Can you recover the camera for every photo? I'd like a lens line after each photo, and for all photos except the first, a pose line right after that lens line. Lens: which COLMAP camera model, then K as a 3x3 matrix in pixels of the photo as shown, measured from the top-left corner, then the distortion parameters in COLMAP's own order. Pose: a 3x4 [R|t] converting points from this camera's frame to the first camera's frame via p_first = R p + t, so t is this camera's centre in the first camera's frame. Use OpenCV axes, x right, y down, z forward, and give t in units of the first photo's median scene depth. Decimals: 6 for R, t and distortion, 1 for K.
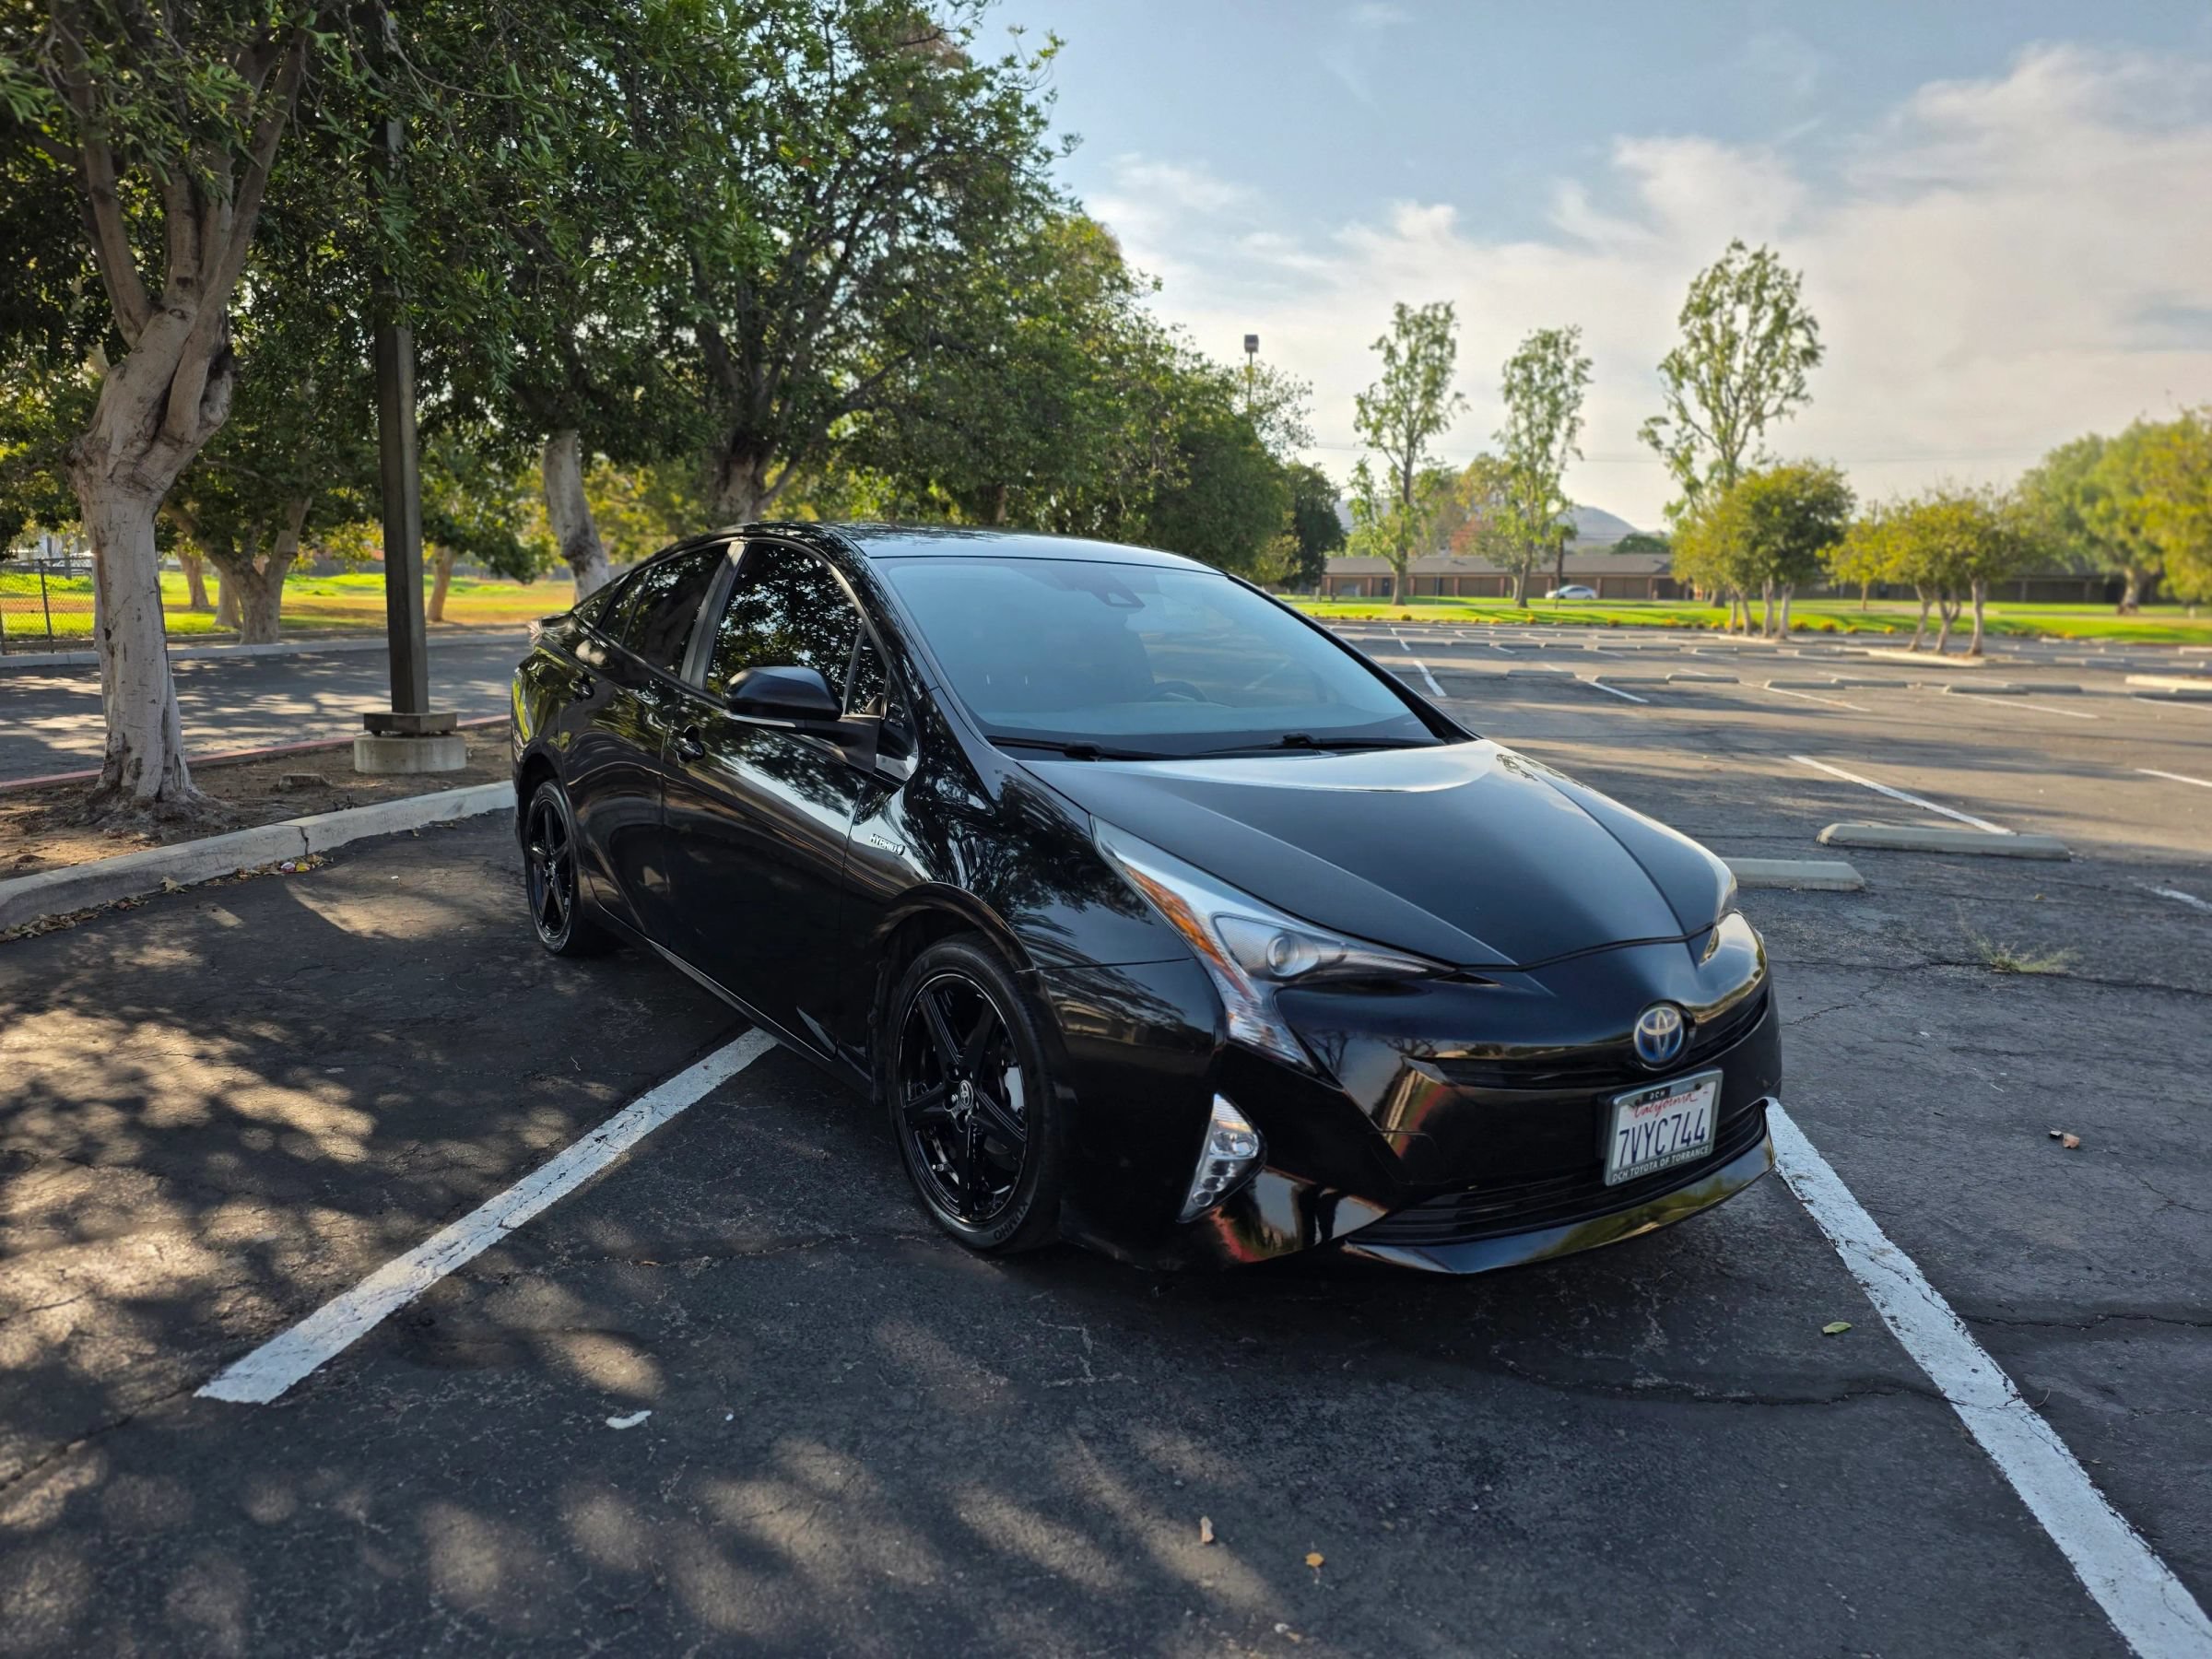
lens RADIAL K [[1448.4, 0, 1089.7], [0, 1448.4, 809.2], [0, 0, 1]] dist [0.055854, -0.041372]
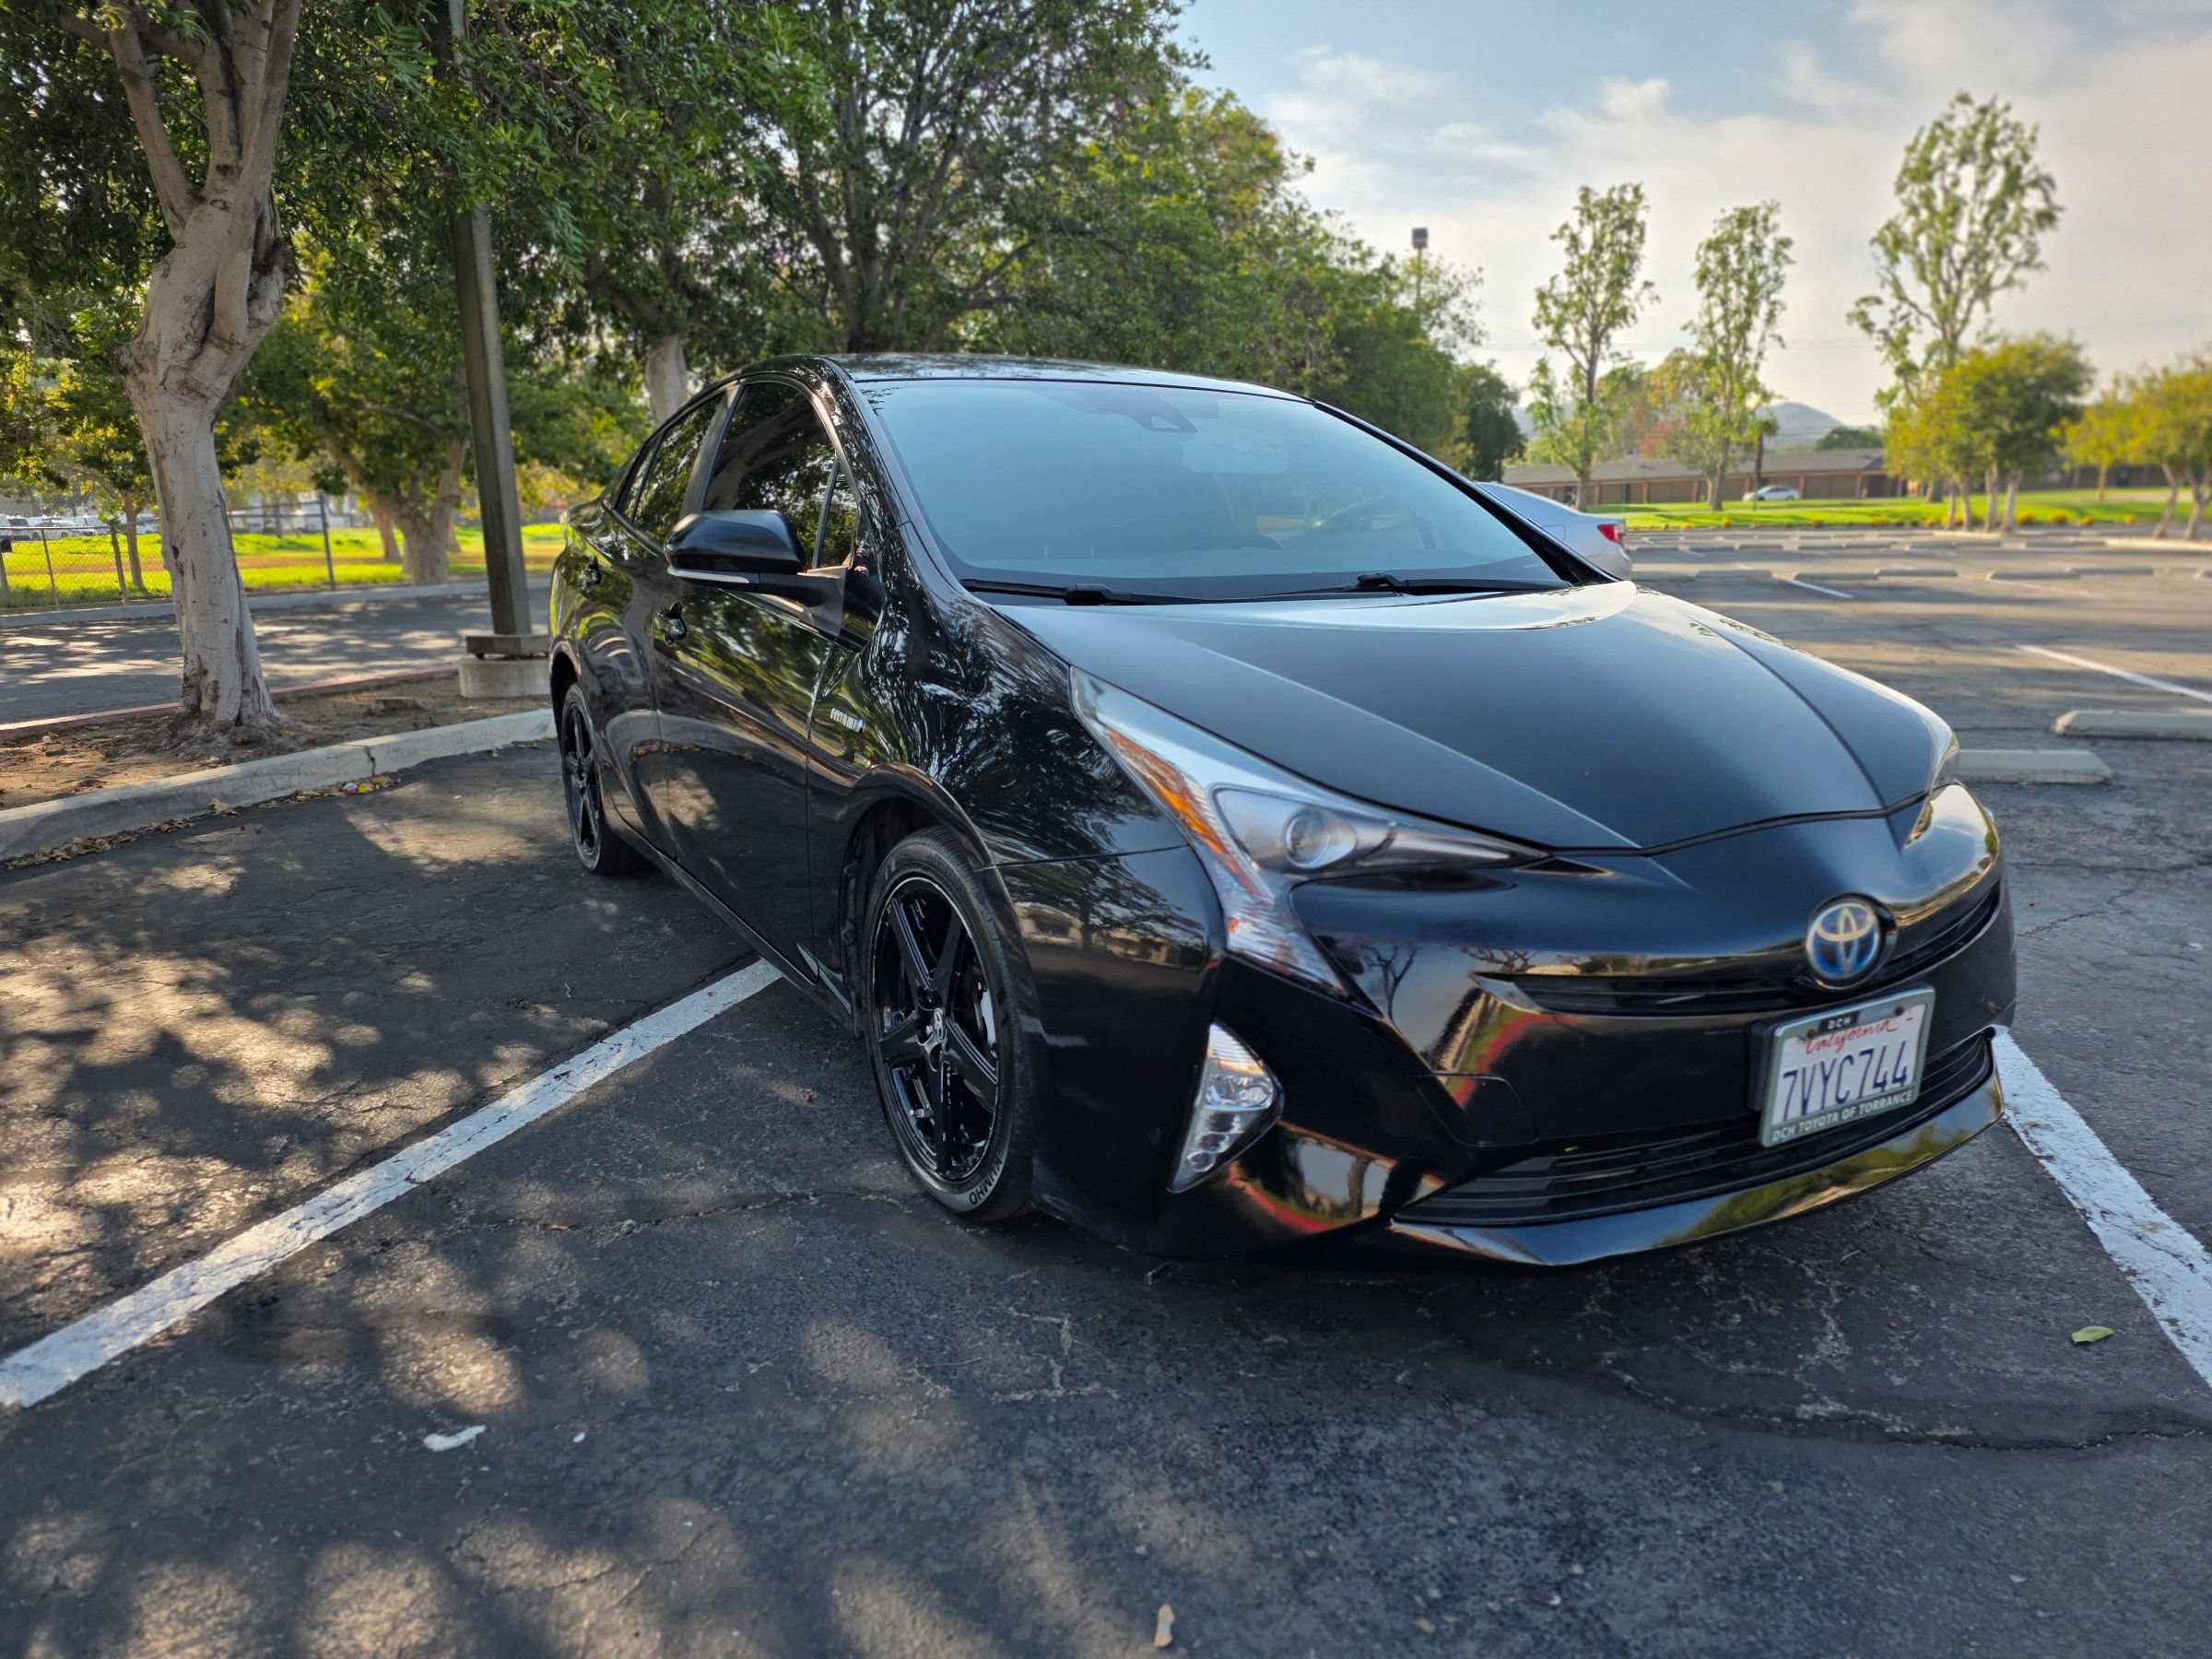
lens RADIAL K [[1448.4, 0, 1114.8], [0, 1448.4, 843.1], [0, 0, 1]] dist [0.055854, -0.041372]
pose [[0.994758, -0.015383, -0.101089, 0.021114], [0.022564, 0.997272, 0.070278, 0.009448], [0.099732, -0.072190, 0.992392, 0.049738]]
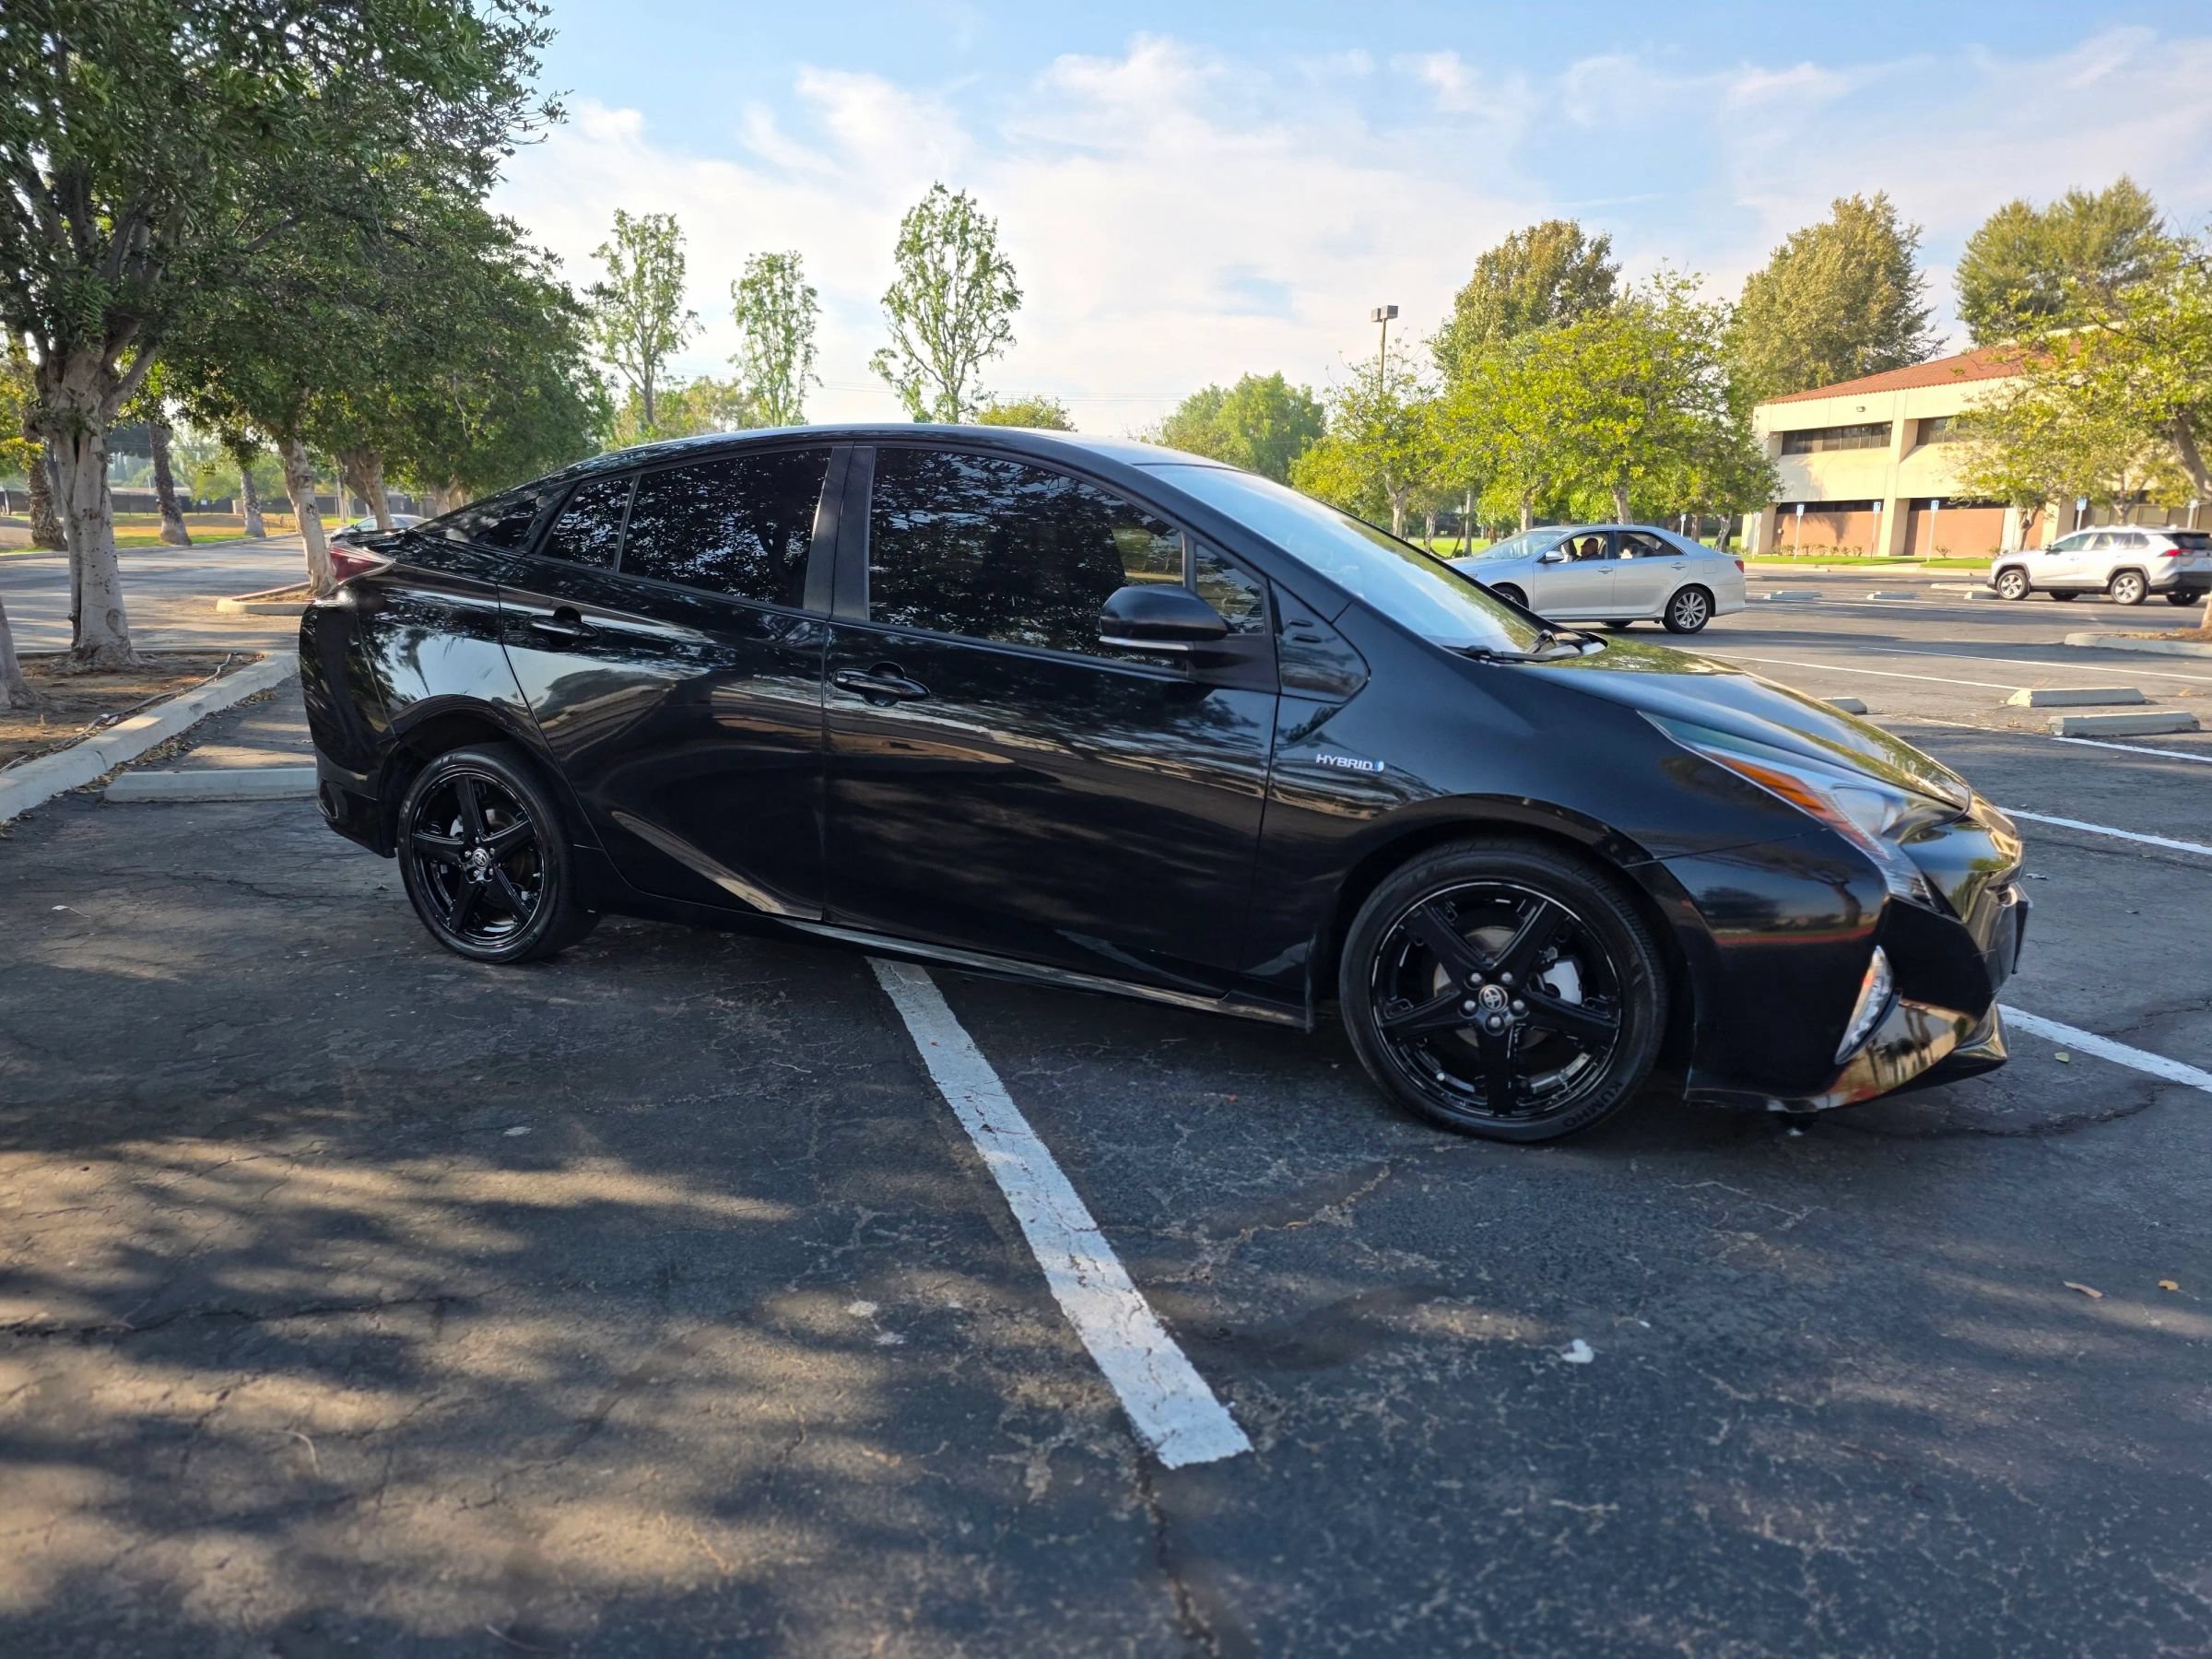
lens RADIAL K [[1448.4, 0, 1087.4], [0, 1448.4, 824.1], [0, 0, 1]] dist [0.055854, -0.041372]
pose [[0.874416, -0.105801, 0.473500, -0.181044], [0.077763, 0.993879, 0.078471, -0.006081], [-0.478904, -0.031795, 0.877291, 0.055428]]
